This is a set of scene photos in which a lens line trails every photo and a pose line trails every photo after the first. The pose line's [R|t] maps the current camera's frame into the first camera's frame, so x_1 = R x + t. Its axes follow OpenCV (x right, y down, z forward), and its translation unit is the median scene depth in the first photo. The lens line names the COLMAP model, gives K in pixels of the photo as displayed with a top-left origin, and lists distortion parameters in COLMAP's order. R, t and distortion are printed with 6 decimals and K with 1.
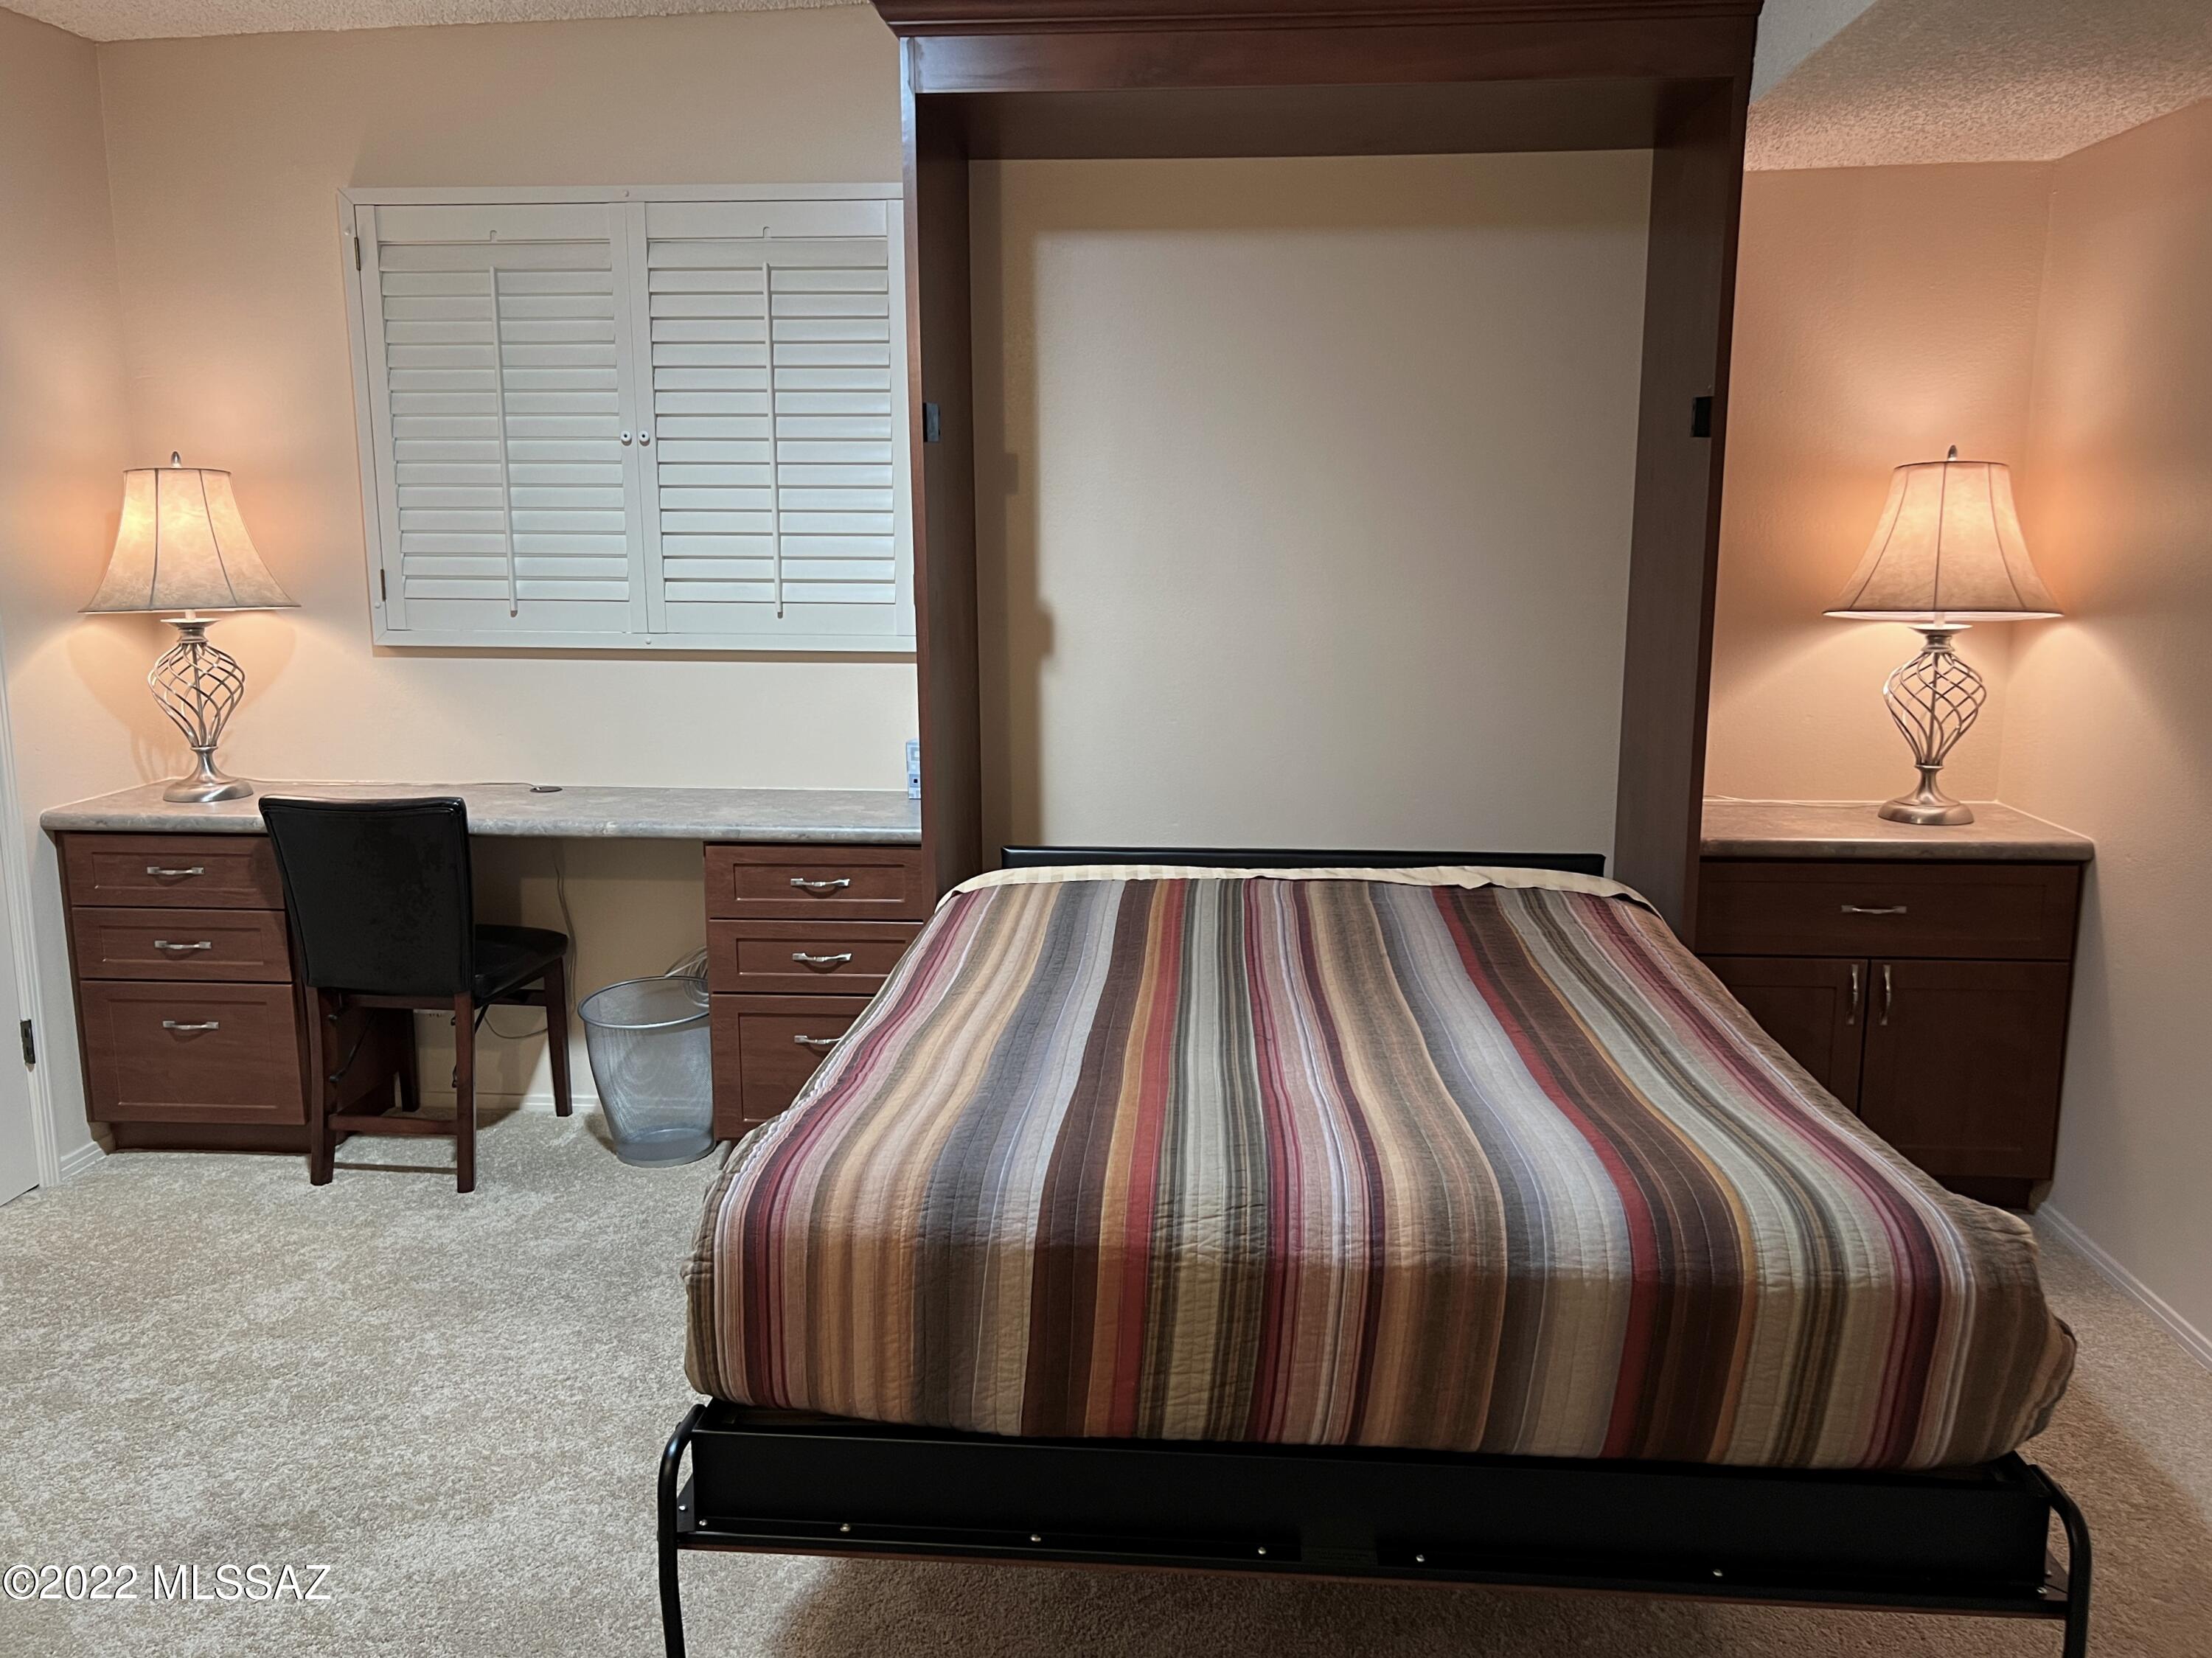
lens RADIAL K [[1697.4, 0, 1091.5], [0, 1697.4, 818.0], [0, 0, 1]] dist [0.046961, -0.061304]
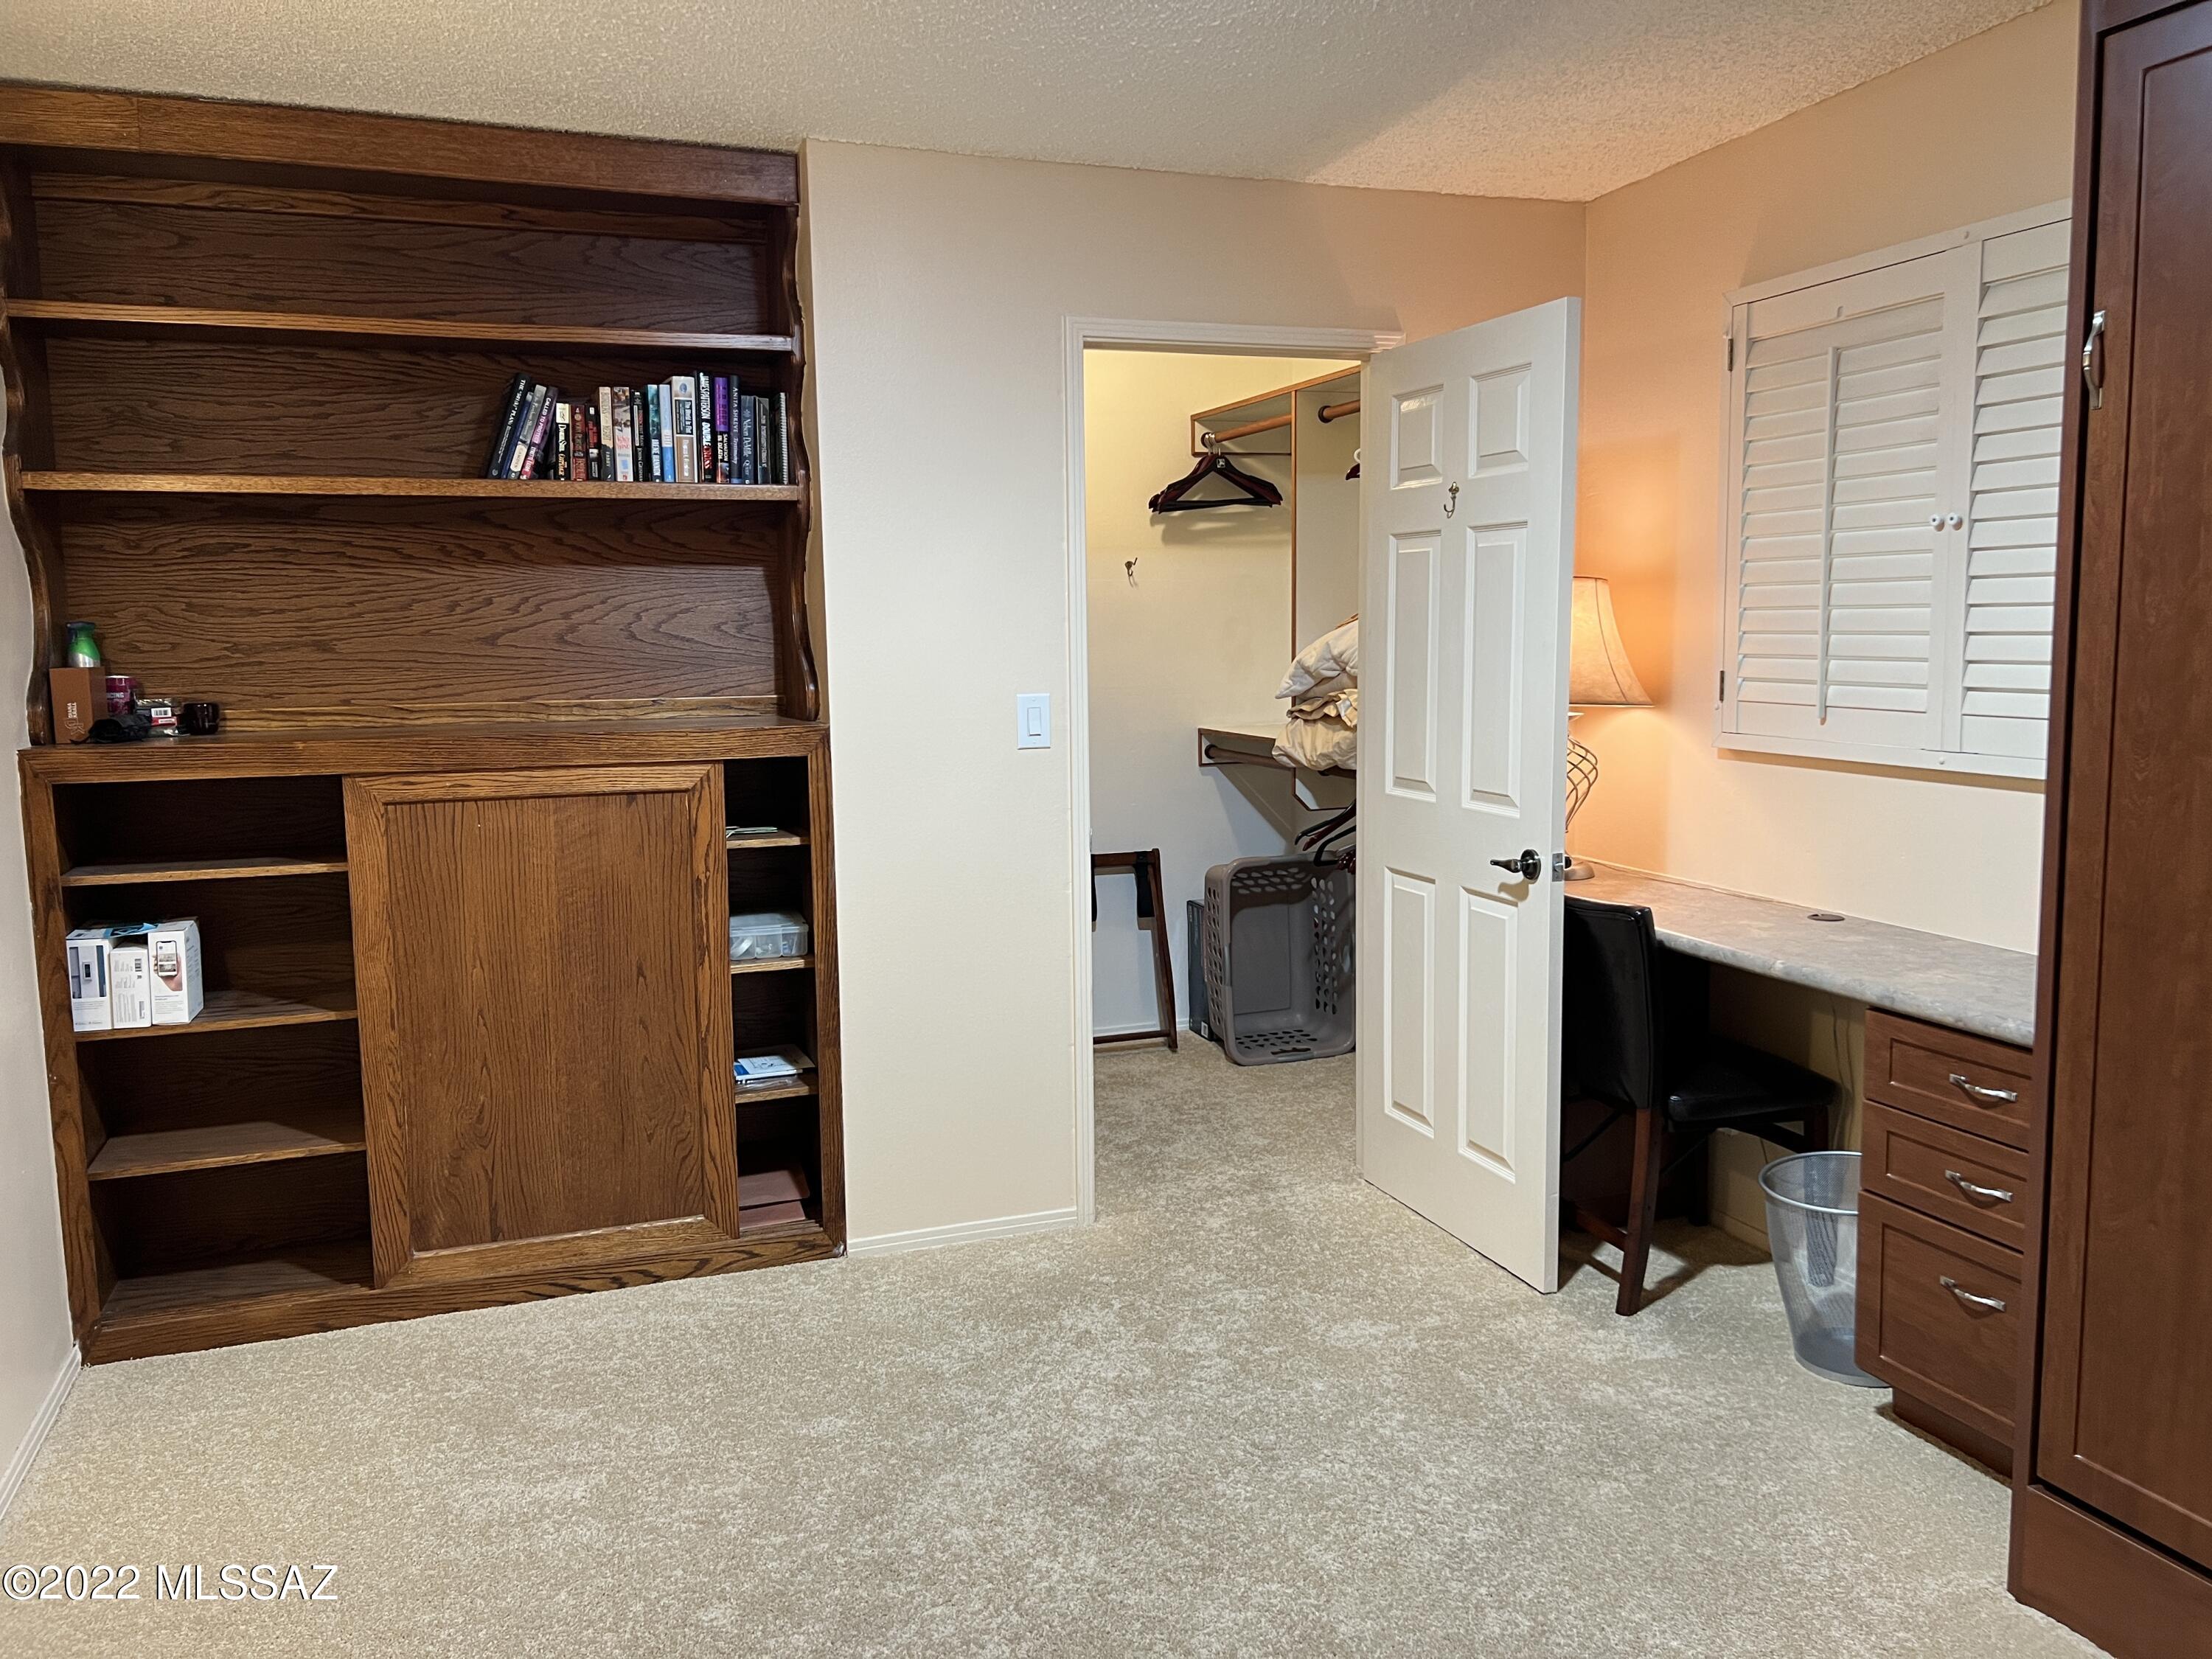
lens RADIAL K [[1697.5, 0, 1169.6], [0, 1697.5, 811.9], [0, 0, 1]] dist [0.046961, -0.061304]
pose [[0.412509, 0.093669, -0.906125, 0.347316], [-0.142941, 0.989033, 0.037166, -0.056341], [0.899669, 0.114191, 0.421374, 0.309272]]
